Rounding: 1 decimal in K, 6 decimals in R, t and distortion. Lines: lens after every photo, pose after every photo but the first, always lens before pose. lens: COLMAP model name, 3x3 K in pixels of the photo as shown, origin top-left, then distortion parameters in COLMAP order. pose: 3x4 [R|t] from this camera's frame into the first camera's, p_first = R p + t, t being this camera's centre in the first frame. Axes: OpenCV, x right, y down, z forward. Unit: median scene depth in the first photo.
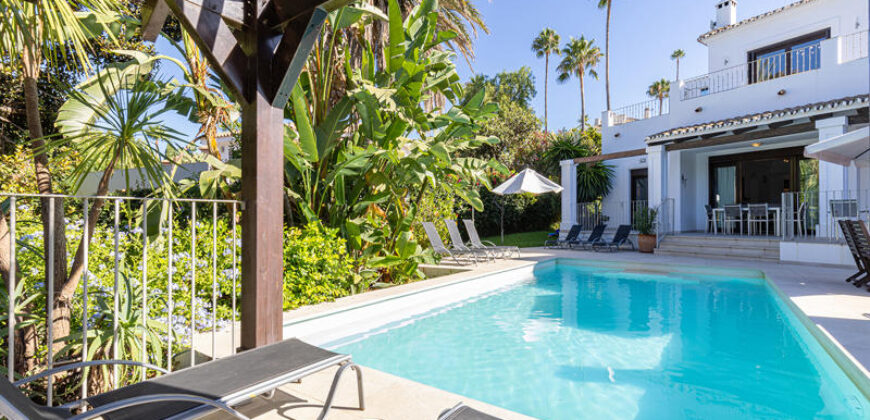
lens RADIAL K [[426.0, 0, 431.3], [0, 426.0, 215.5], [0, 0, 1]] dist [0.000400, -0.000051]
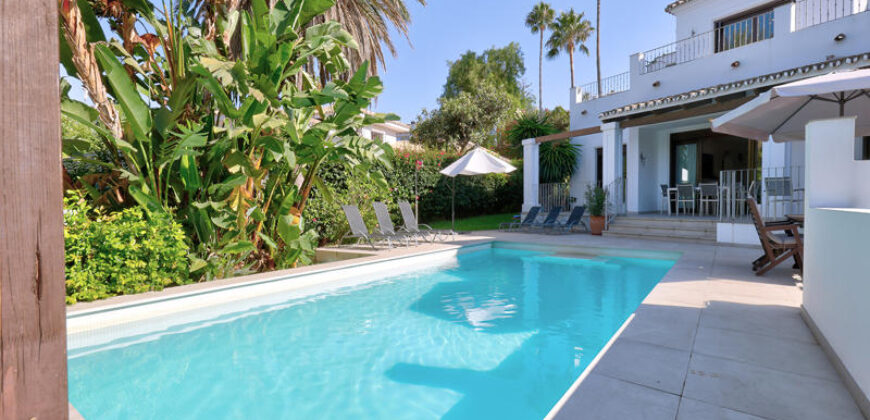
lens RADIAL K [[435.2, 0, 430.6], [0, 435.2, 205.3], [0, 0, 1]] dist [0.015683, 0.000637]
pose [[0.999903, -0.008748, -0.010850, 0.120220], [0.008928, 0.999822, 0.016607, 0.001037], [0.010703, -0.016702, 0.999803, 0.013619]]
